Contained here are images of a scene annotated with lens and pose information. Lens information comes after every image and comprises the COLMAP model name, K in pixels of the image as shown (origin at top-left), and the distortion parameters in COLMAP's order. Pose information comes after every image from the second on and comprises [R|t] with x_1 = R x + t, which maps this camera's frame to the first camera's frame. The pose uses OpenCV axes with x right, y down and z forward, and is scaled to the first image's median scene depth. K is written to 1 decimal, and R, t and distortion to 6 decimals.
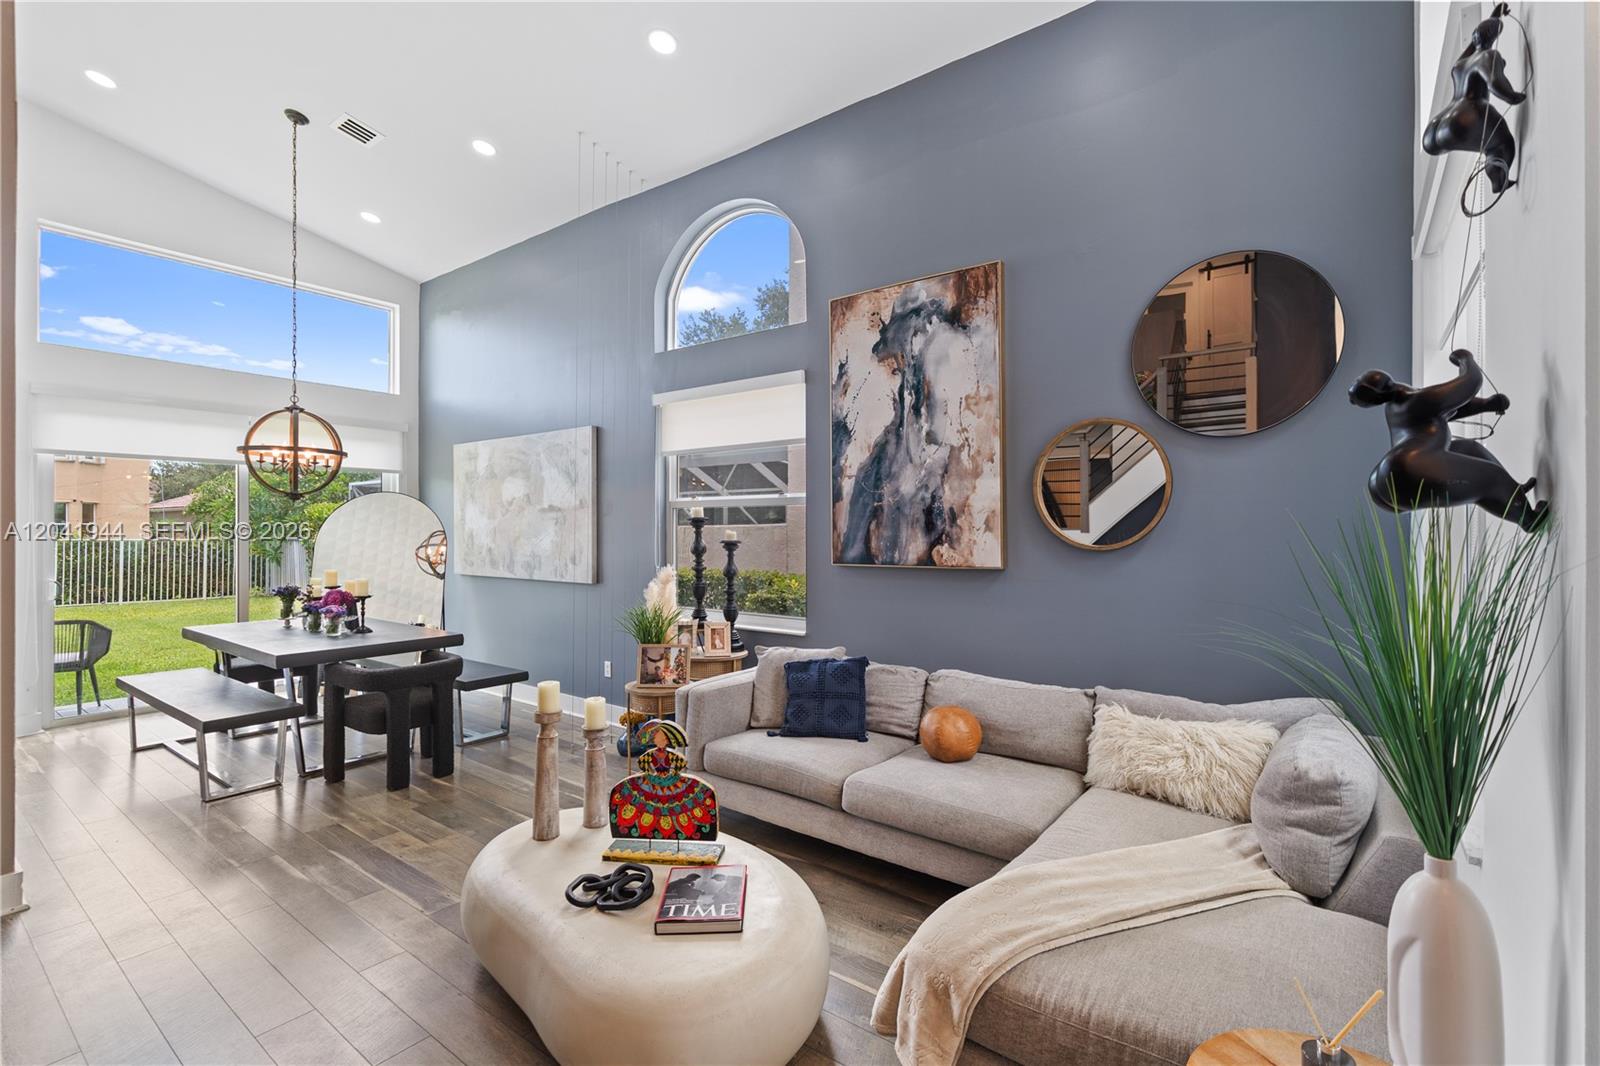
lens RADIAL K [[724.2, 0, 803.1], [0, 724.2, 529.5], [0, 0, 1]] dist [-0.004895, 0.000706]
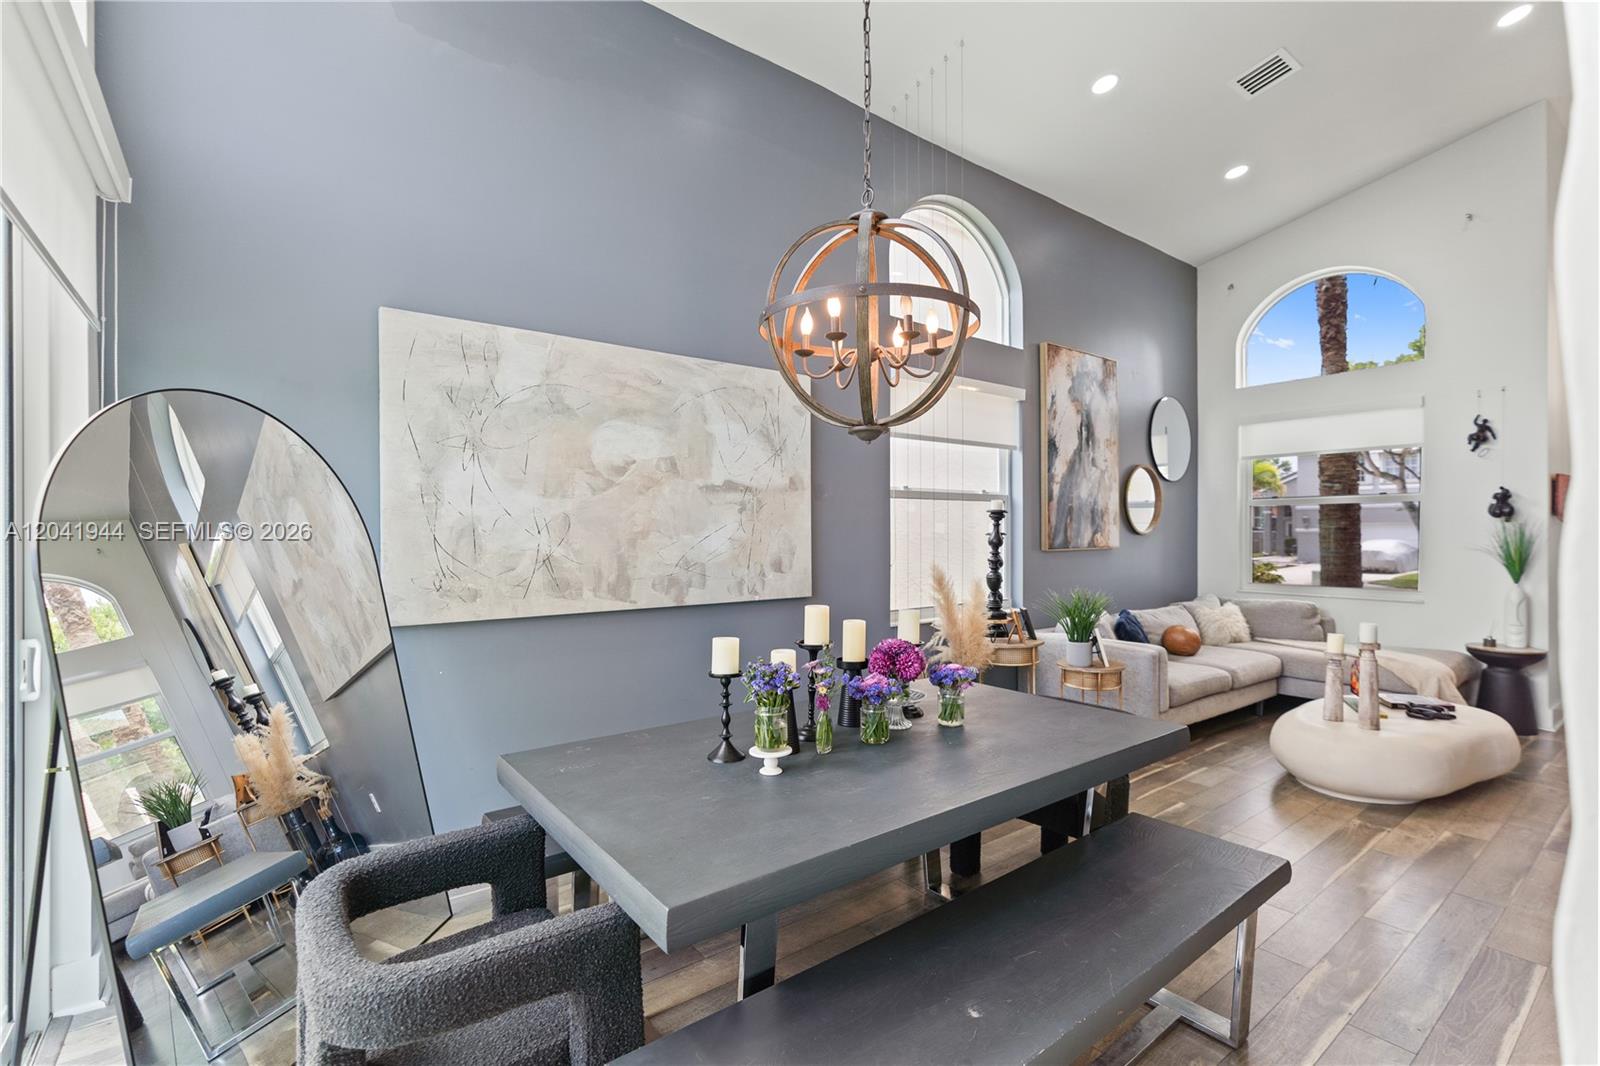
lens RADIAL K [[724.2, 0, 803.1], [0, 724.2, 529.5], [0, 0, 1]] dist [-0.004895, 0.000706]
pose [[0.267367, 0.000773, 0.963595, -1.384572], [0.001338, 0.999998, -0.001173, 0.013453], [-0.963594, 0.001603, 0.267365, 1.142386]]
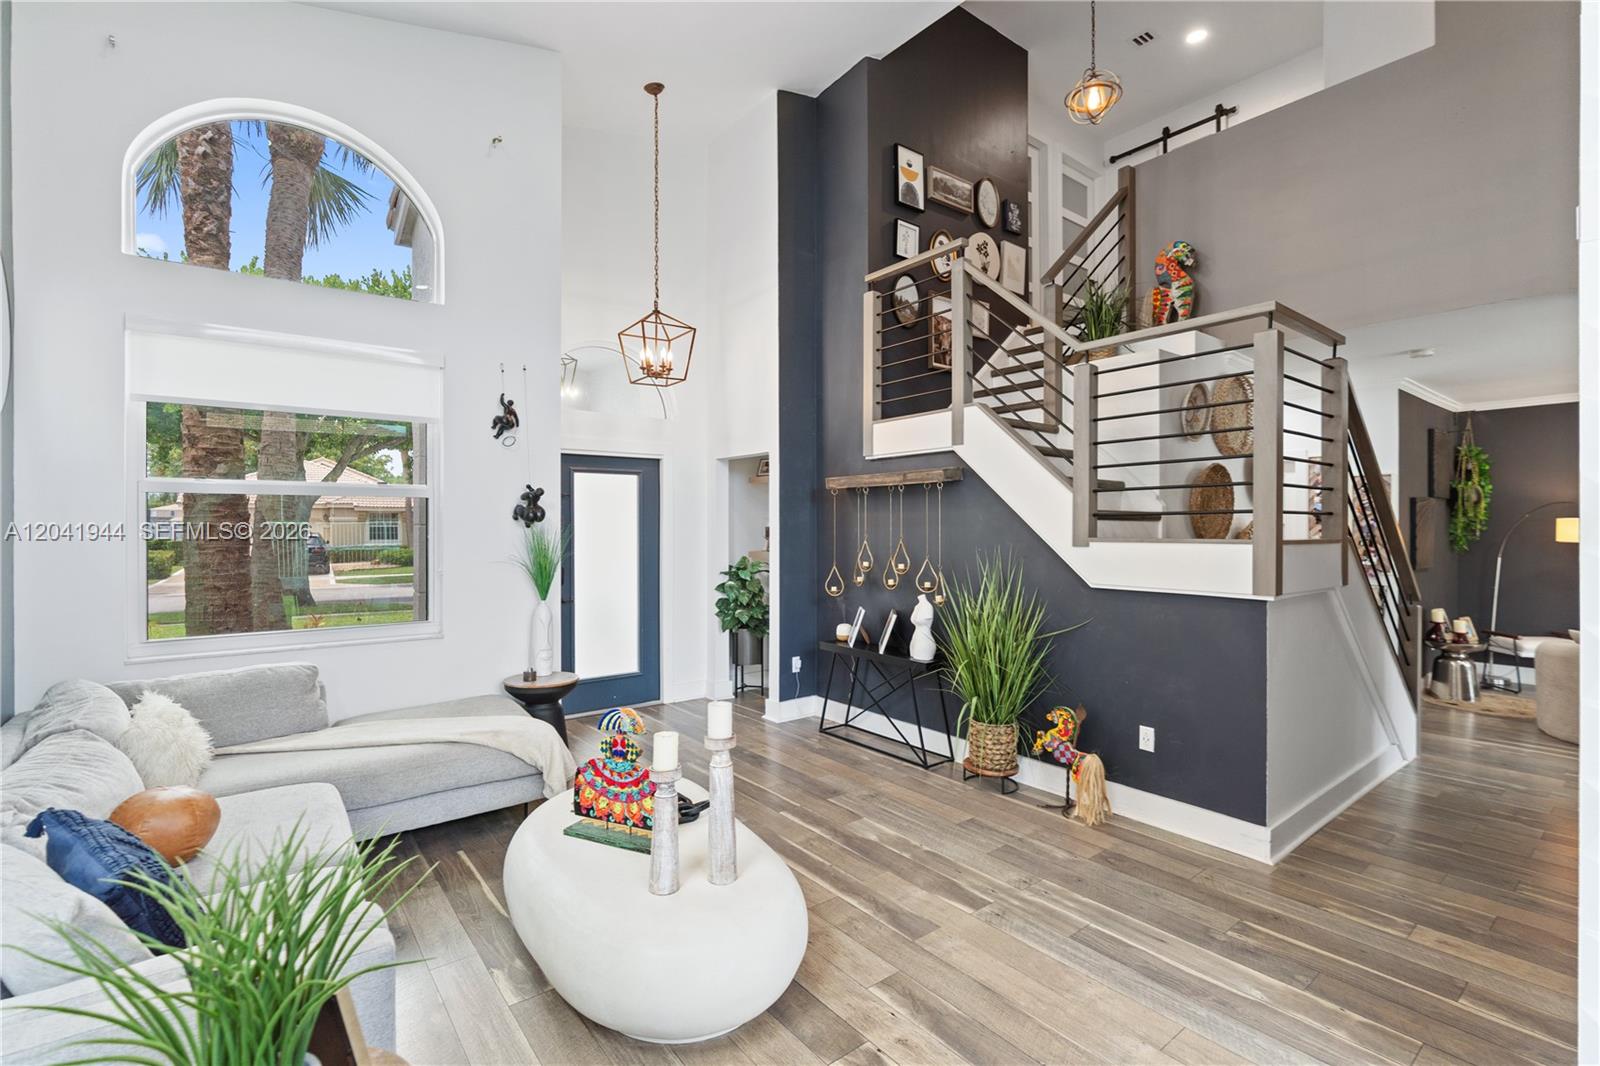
lens RADIAL K [[721.0, 0, 794.5], [0, 721.0, 524.4], [0, 0, 1]] dist [-0.000119, 0.000658]
pose [[-0.964359, 0.001905, 0.264589, -0.451097], [0.000443, 0.999984, -0.005585, 0.001895], [-0.264596, -0.005269, -0.964345, 1.213044]]
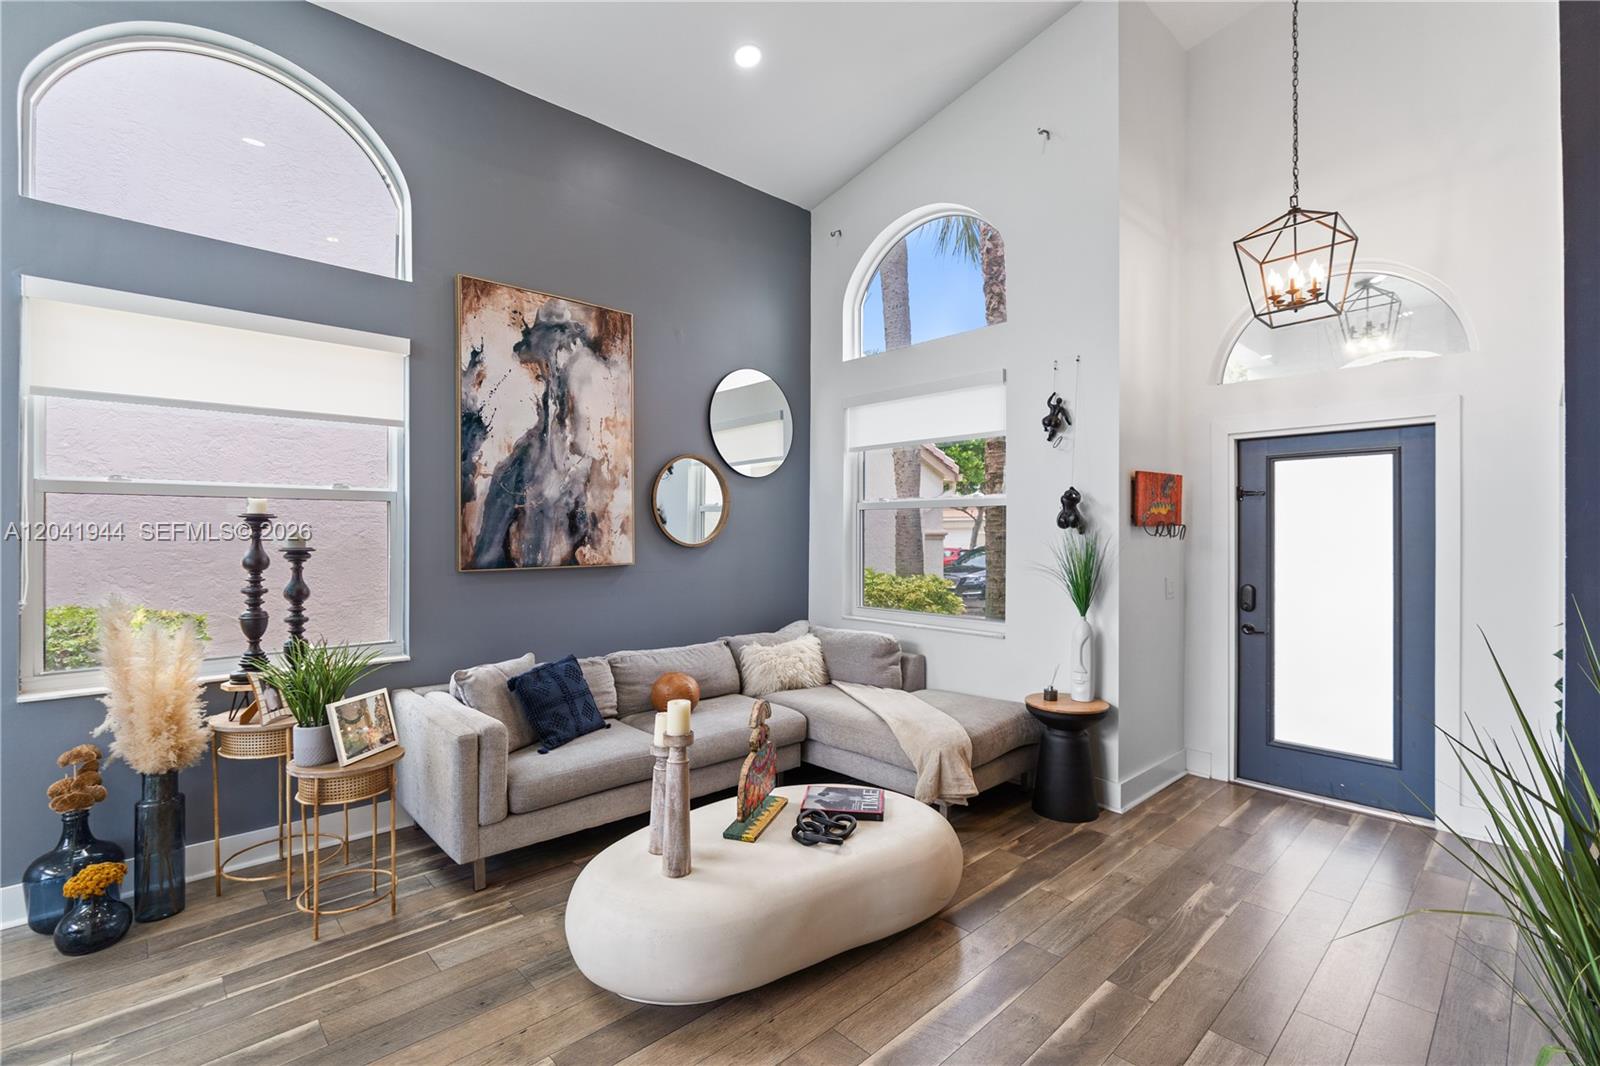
lens RADIAL K [[724.2, 0, 803.1], [0, 724.2, 529.5], [0, 0, 1]] dist [-0.004895, 0.000706]
pose [[0.166682, 0.002510, 0.986008, -0.818490], [-0.003526, 0.999992, -0.001949, -0.003007], [-0.986004, -0.003152, 0.166689, 0.461829]]
